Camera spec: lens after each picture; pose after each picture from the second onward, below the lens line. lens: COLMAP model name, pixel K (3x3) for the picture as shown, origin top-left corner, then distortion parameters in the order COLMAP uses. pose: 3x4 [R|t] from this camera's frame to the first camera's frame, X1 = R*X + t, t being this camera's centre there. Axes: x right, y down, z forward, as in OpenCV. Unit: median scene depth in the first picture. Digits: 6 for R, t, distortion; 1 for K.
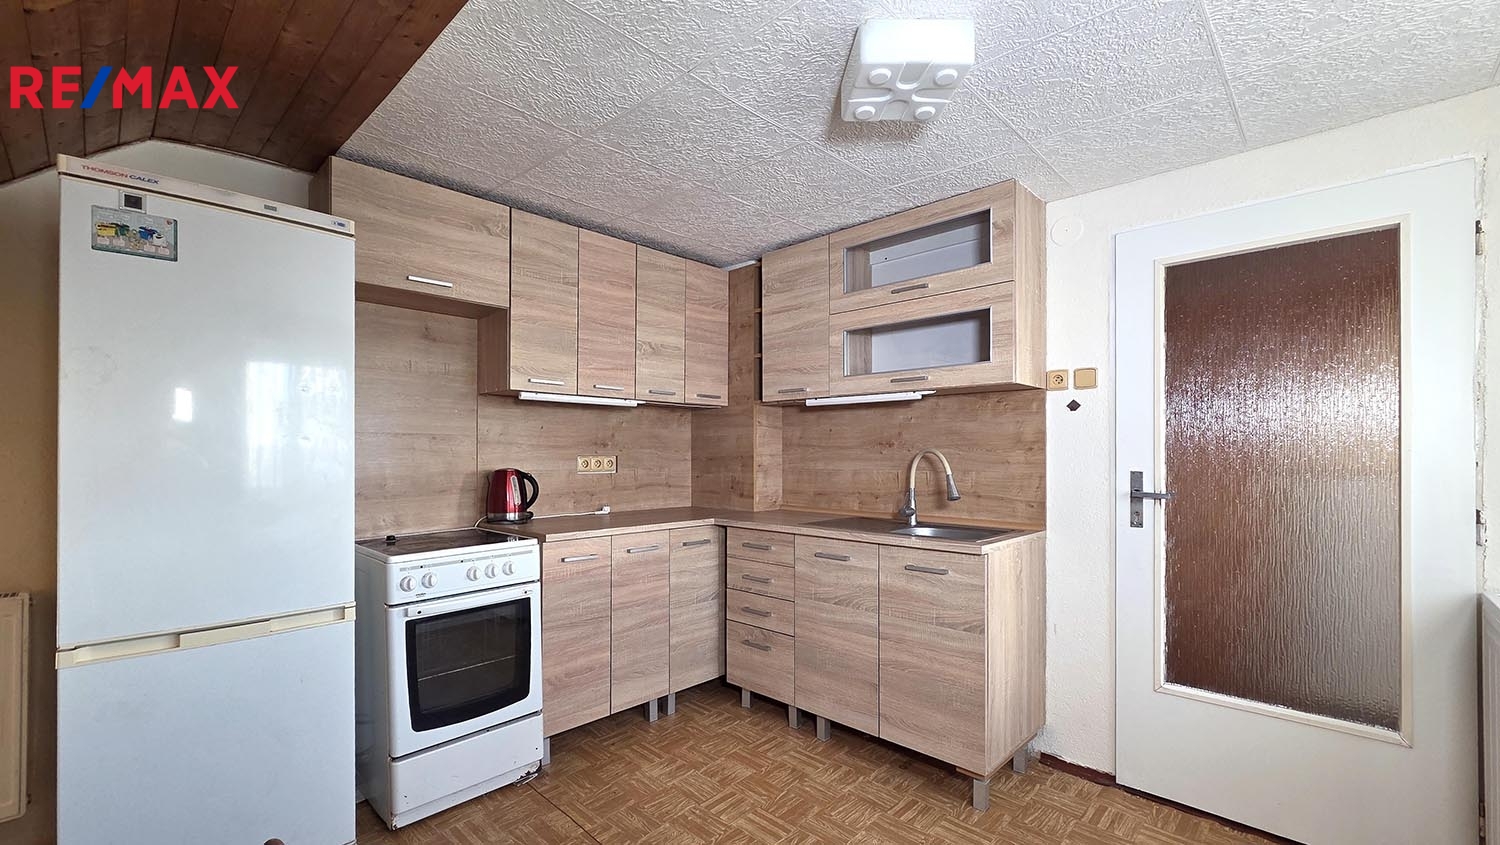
lens RADIAL K [[618.7, 0, 750.1], [0, 618.7, 452.1], [0, 0, 1]] dist [0.000847, 0.000000]
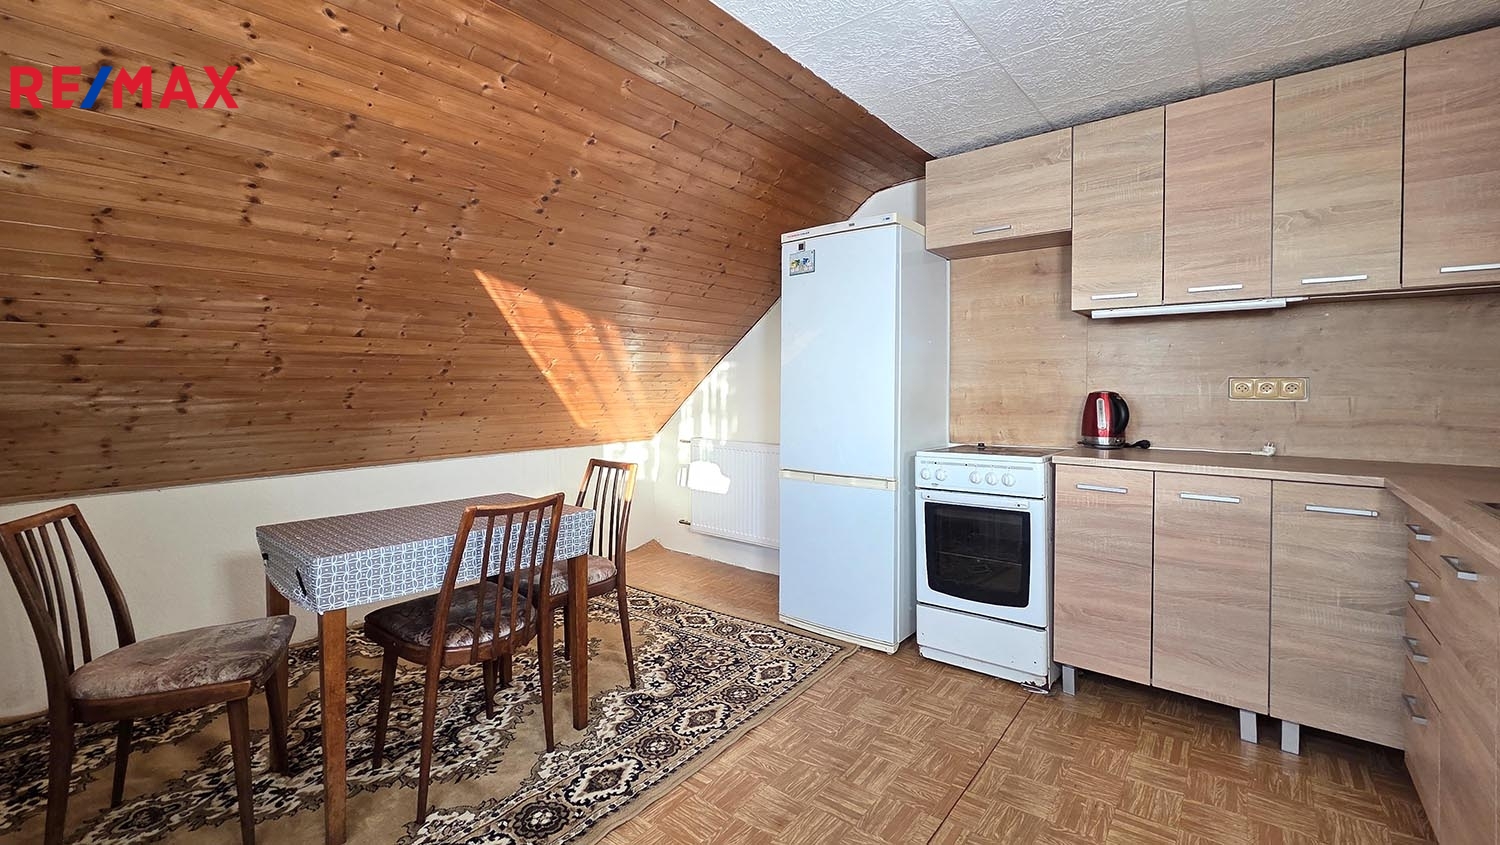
lens RADIAL K [[636.1, 0, 750.0], [0, 636.1, 394.9], [0, 0, 1]] dist [0.000034, -0.000017]
pose [[0.092925, 0.008980, -0.995633, 0.573182], [-0.001046, 0.999960, 0.008922, 0.025583], [0.995673, 0.000213, 0.092931, 0.381138]]
